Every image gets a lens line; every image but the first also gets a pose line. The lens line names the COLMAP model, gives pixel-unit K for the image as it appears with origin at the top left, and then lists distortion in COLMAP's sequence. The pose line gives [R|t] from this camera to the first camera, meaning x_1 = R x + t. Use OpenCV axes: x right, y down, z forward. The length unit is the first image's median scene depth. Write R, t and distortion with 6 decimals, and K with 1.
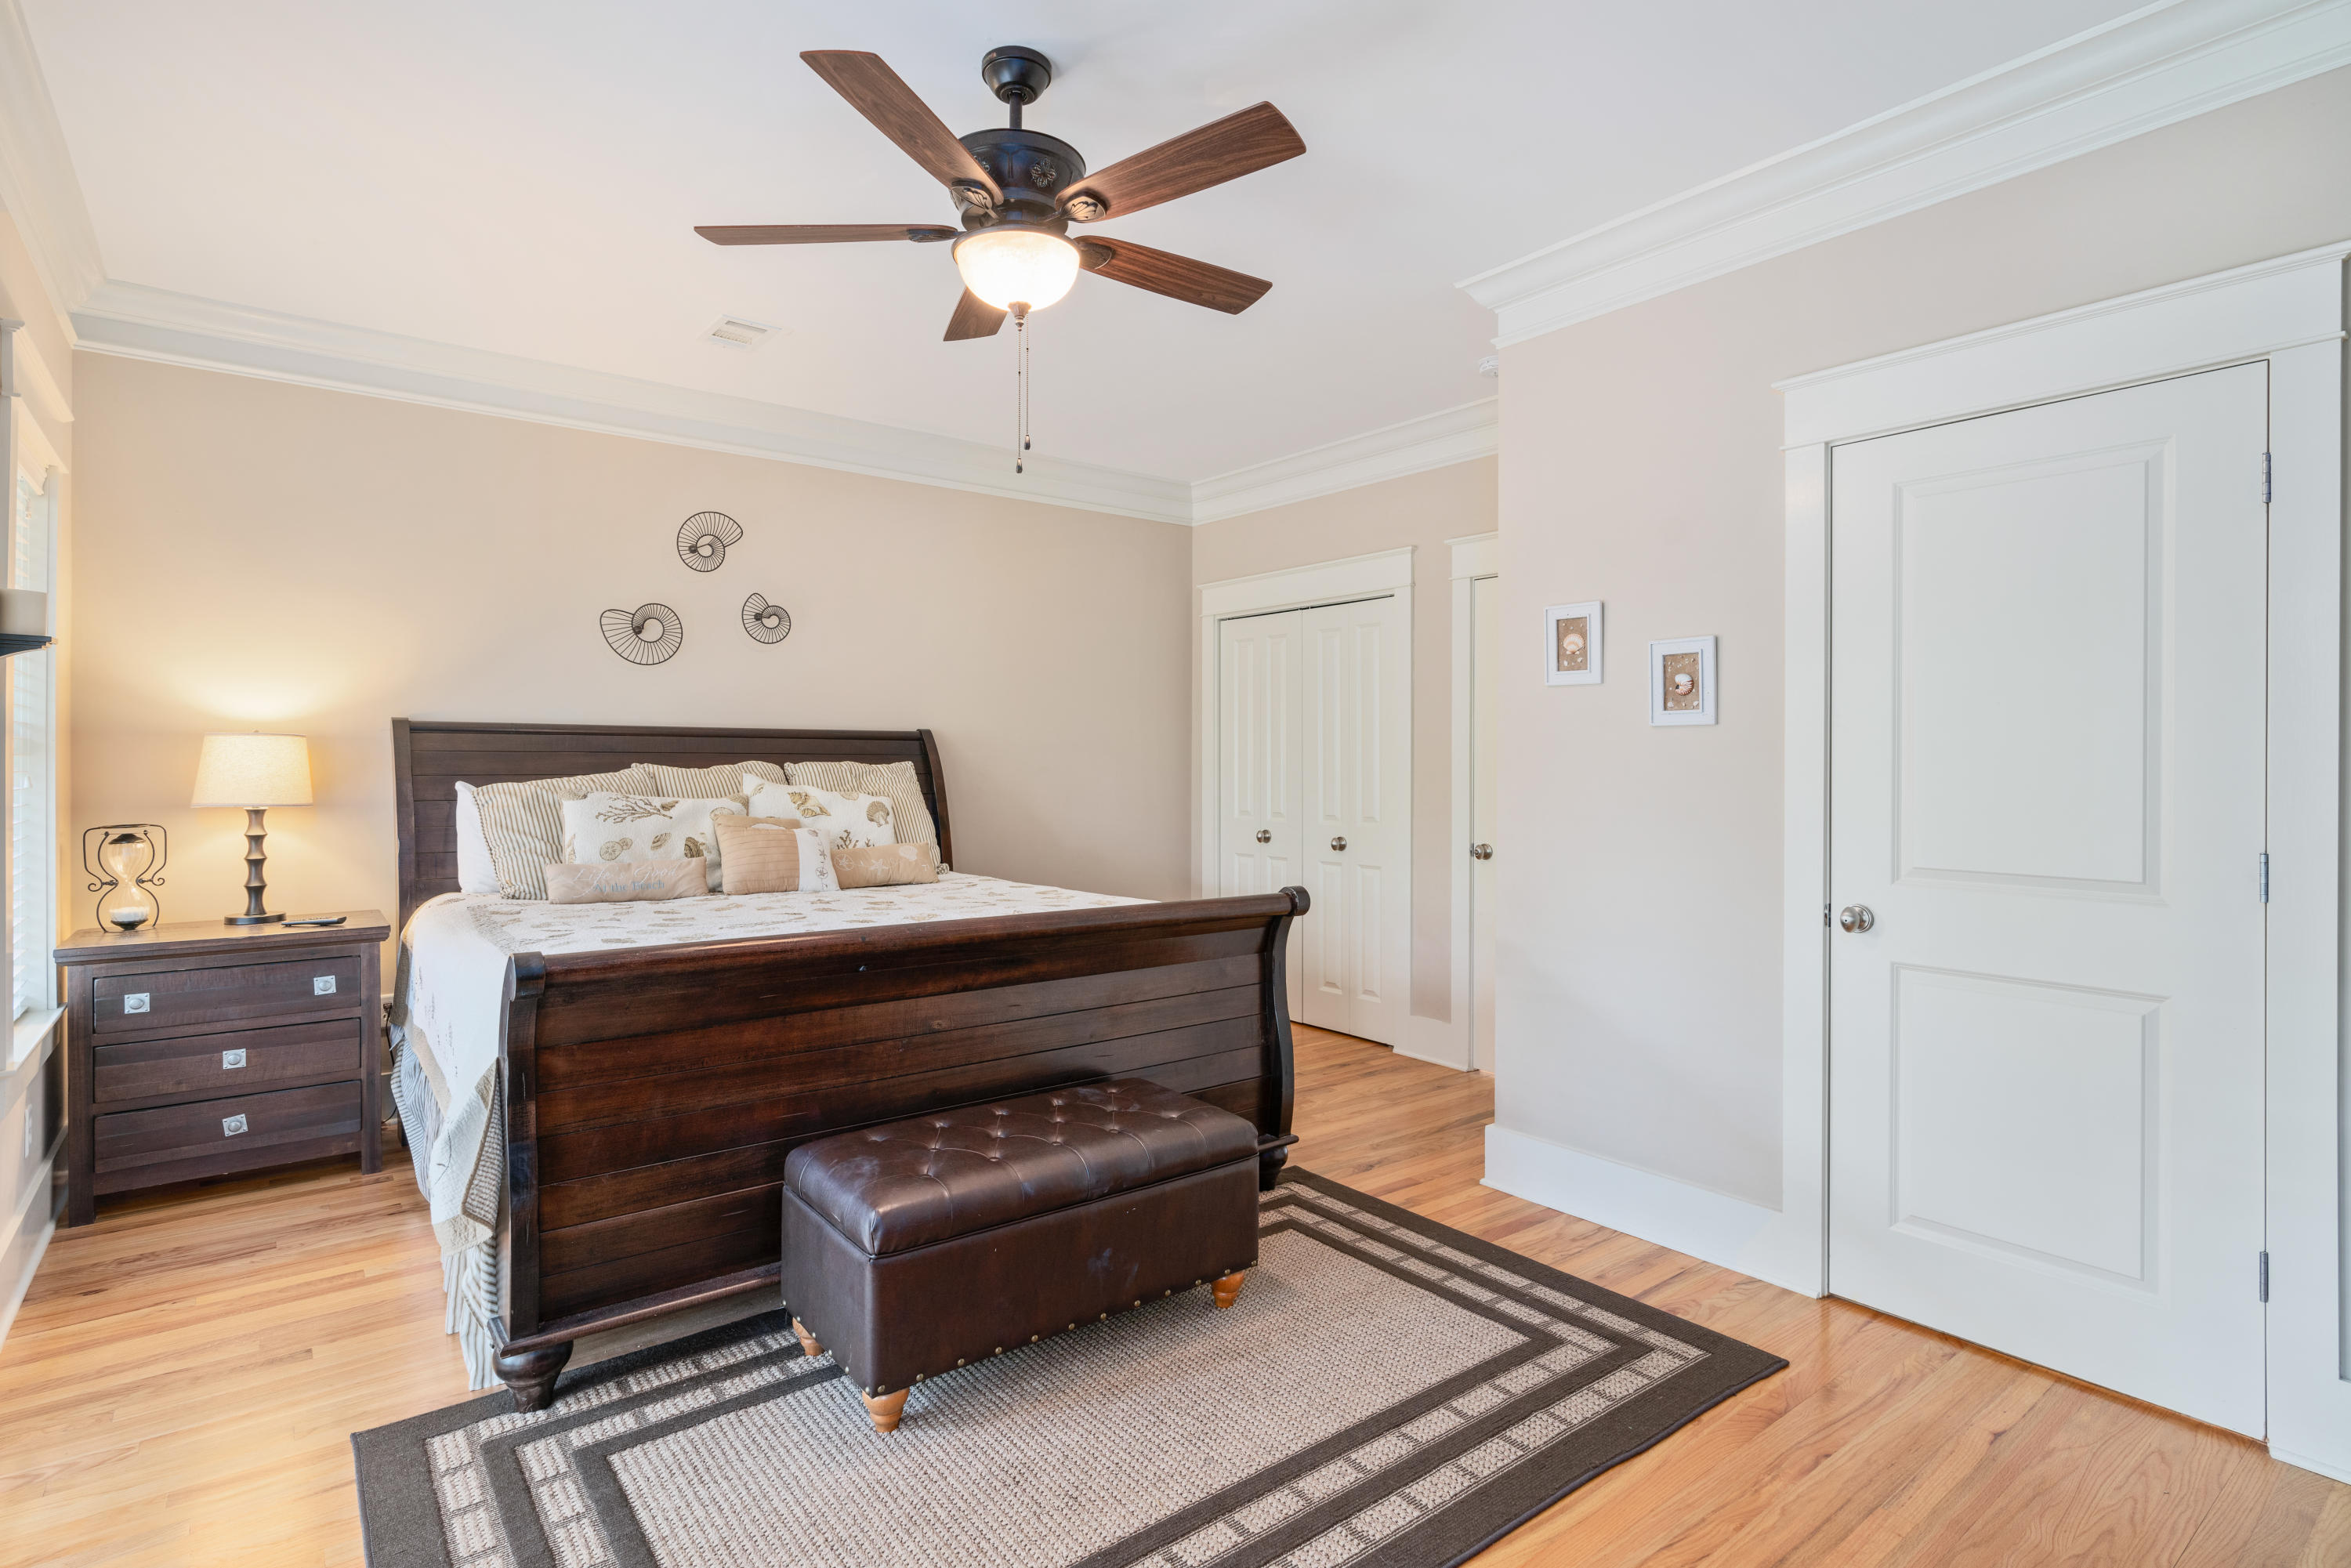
lens RADIAL K [[1195.5, 0, 1165.0], [0, 1195.5, 776.9], [0, 0, 1]] dist [0.001932, 0.000099]
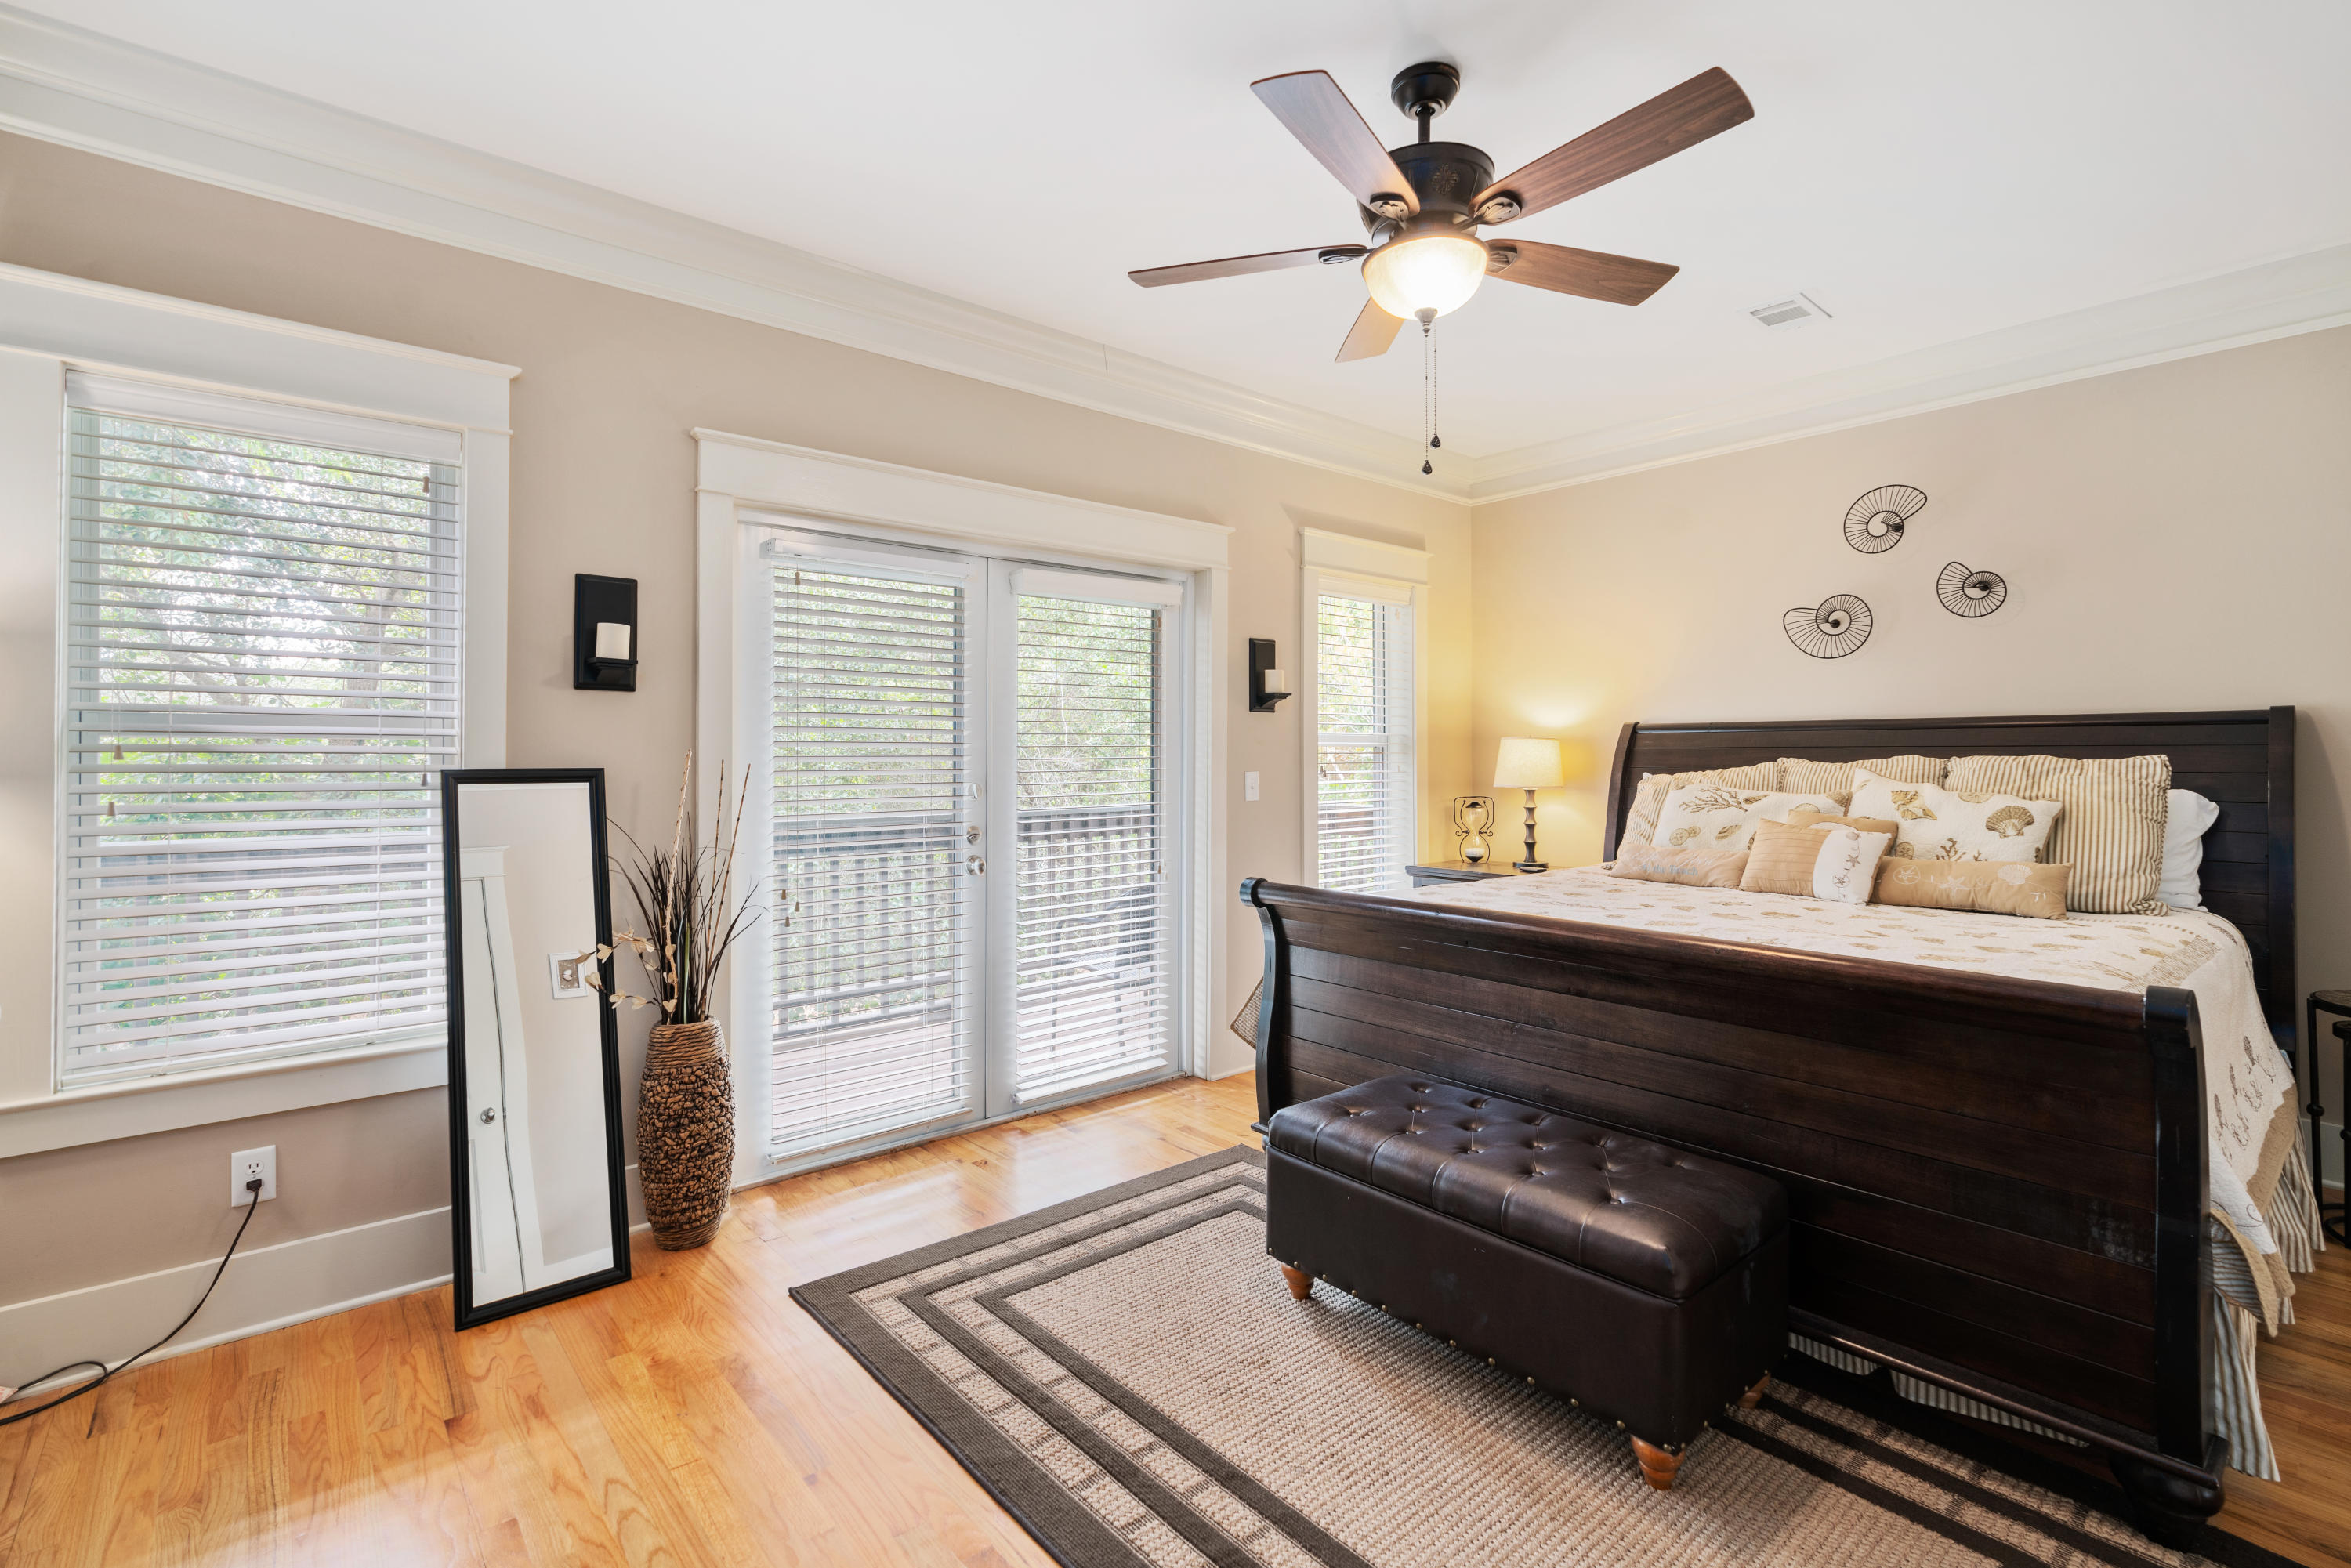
lens RADIAL K [[1089.8, 0, 1162.6], [0, 1089.8, 772.0], [0, 0, 1]] dist [-0.004317, -0.000067]
pose [[0.044213, 0.012565, -0.998943, 0.534559], [-0.010194, 0.999875, 0.012126, -0.005626], [0.998970, 0.009647, 0.044335, 0.493169]]
